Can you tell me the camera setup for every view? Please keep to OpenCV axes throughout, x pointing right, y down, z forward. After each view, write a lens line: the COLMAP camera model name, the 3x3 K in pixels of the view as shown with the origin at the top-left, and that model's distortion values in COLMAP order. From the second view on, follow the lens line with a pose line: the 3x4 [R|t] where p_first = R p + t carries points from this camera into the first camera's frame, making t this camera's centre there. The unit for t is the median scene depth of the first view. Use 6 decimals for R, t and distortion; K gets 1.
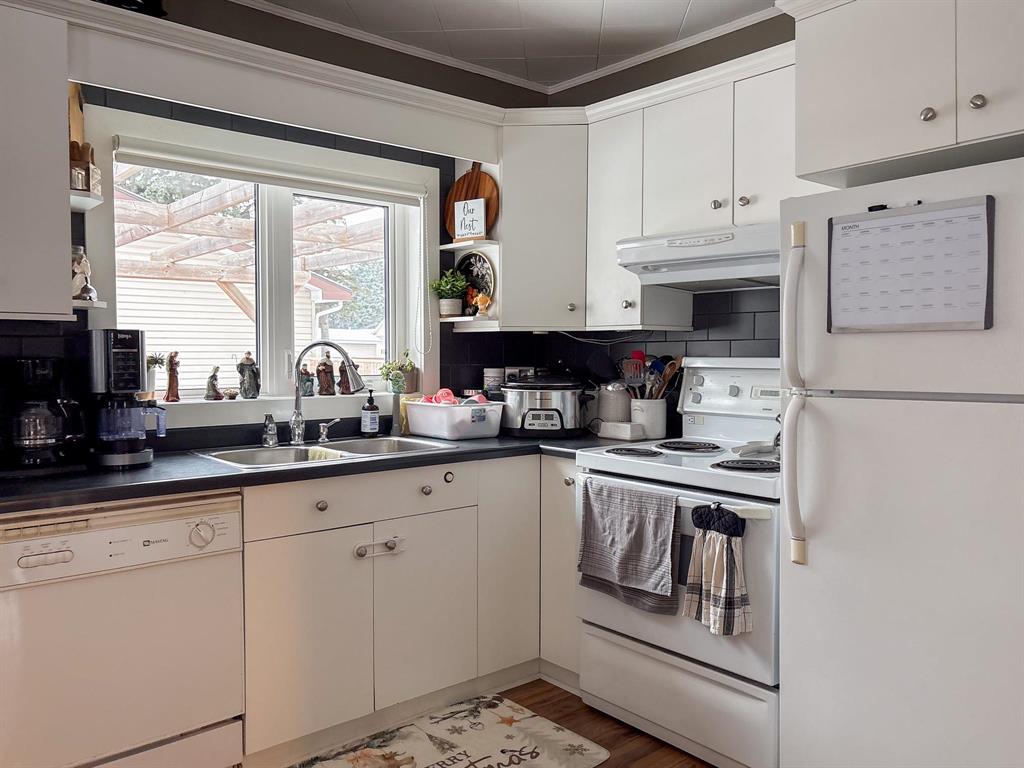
lens RADIAL K [[805.2, 0, 508.4], [0, 805.2, 380.6], [0, 0, 1]] dist [0.017000, -0.017004]
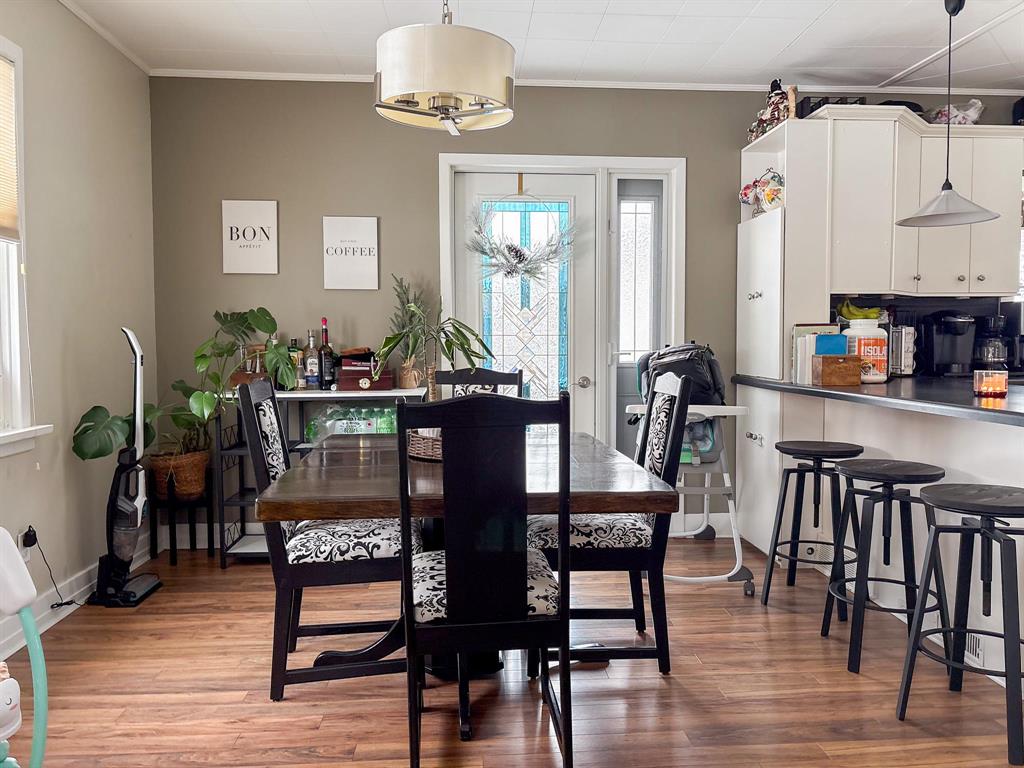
lens RADIAL K [[805.2, 0, 492.5], [0, 805.2, 383.0], [0, 0, 1]] dist [0.017000, -0.017004]
pose [[0.798287, 0.021656, -0.601888, -0.322575], [-0.012665, 0.999736, 0.019173, 0.093666], [0.602144, -0.007682, 0.798351, -1.079619]]
